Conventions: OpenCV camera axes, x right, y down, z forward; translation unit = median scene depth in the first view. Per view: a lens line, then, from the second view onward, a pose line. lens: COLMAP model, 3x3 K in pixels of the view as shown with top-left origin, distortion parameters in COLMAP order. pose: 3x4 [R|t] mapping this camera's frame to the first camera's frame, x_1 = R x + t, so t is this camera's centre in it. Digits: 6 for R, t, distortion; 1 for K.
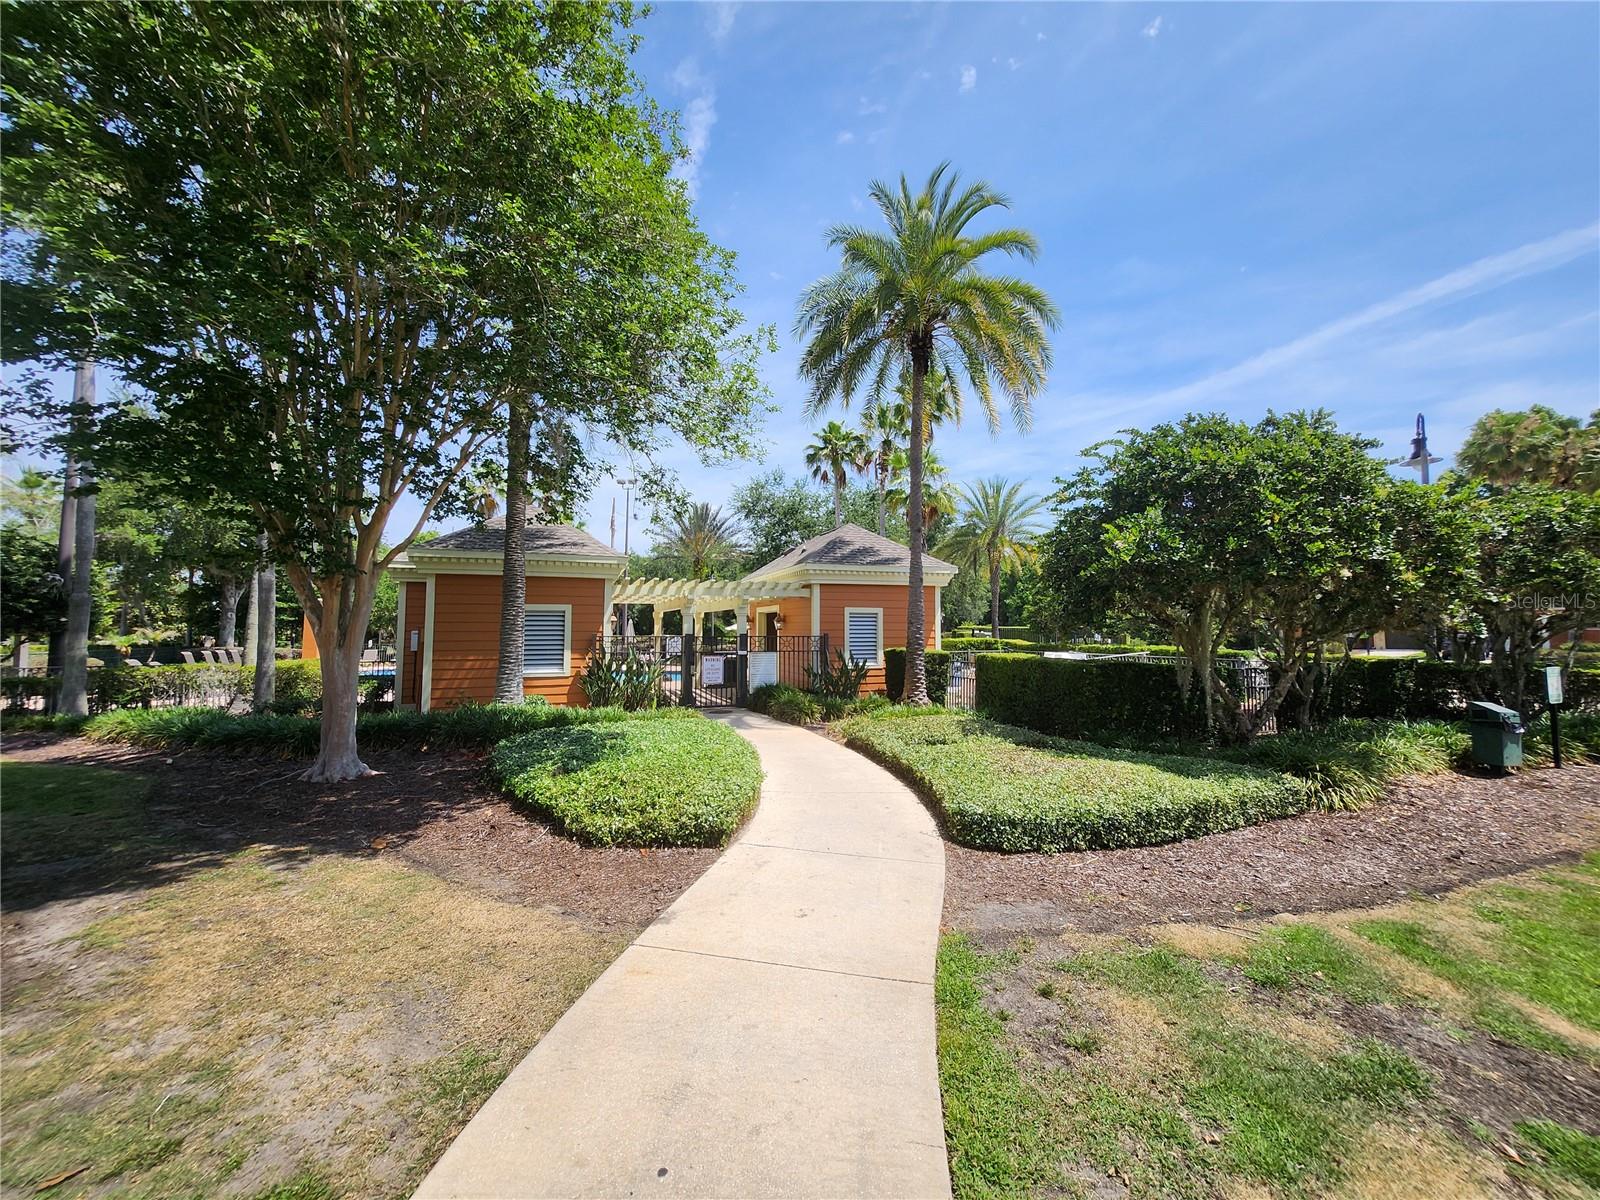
lens RADIAL K [[639.5, 0, 797.6], [0, 639.5, 602.1], [0, 0, 1]] dist [0.015076, 0.000163]
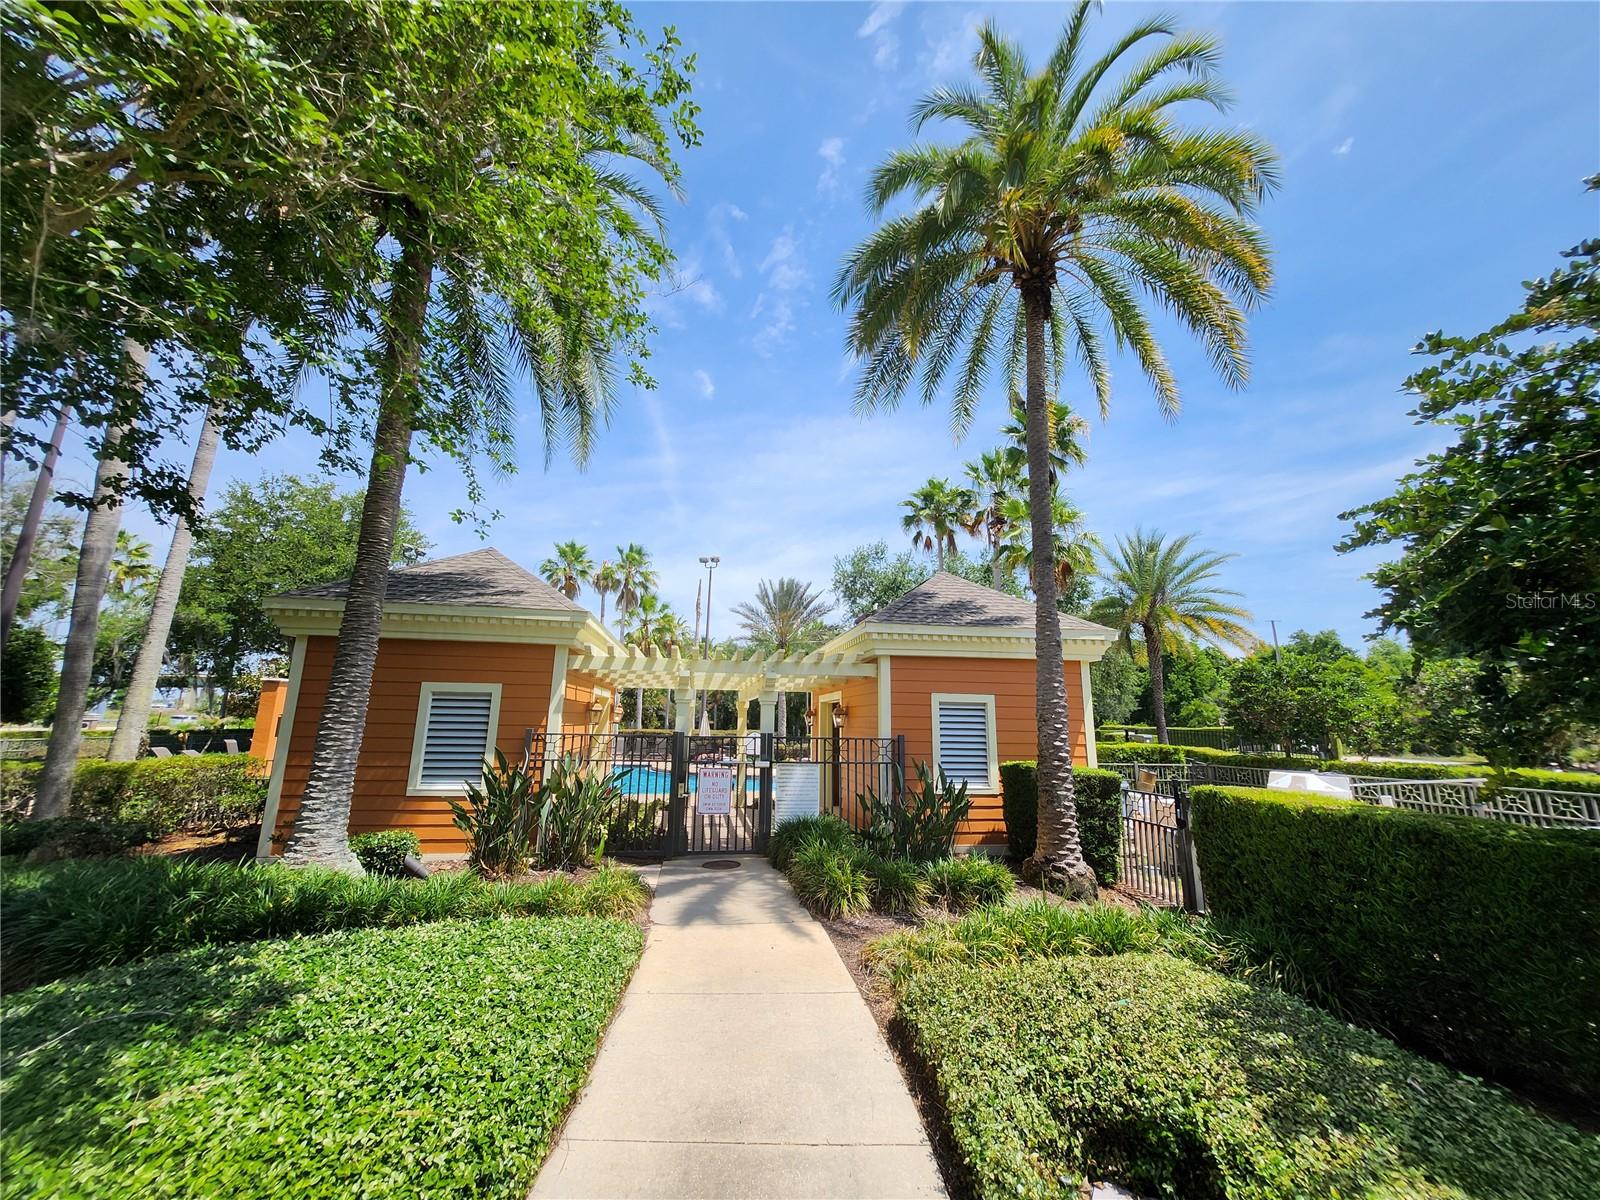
lens RADIAL K [[639.5, 0, 802.3], [0, 639.5, 586.3], [0, 0, 1]] dist [0.015076, 0.000163]
pose [[0.984330, -0.019447, -0.175258, 0.055281], [-0.010246, 0.985913, -0.166946, 0.010040], [0.176036, 0.166126, 0.970265, 0.313734]]
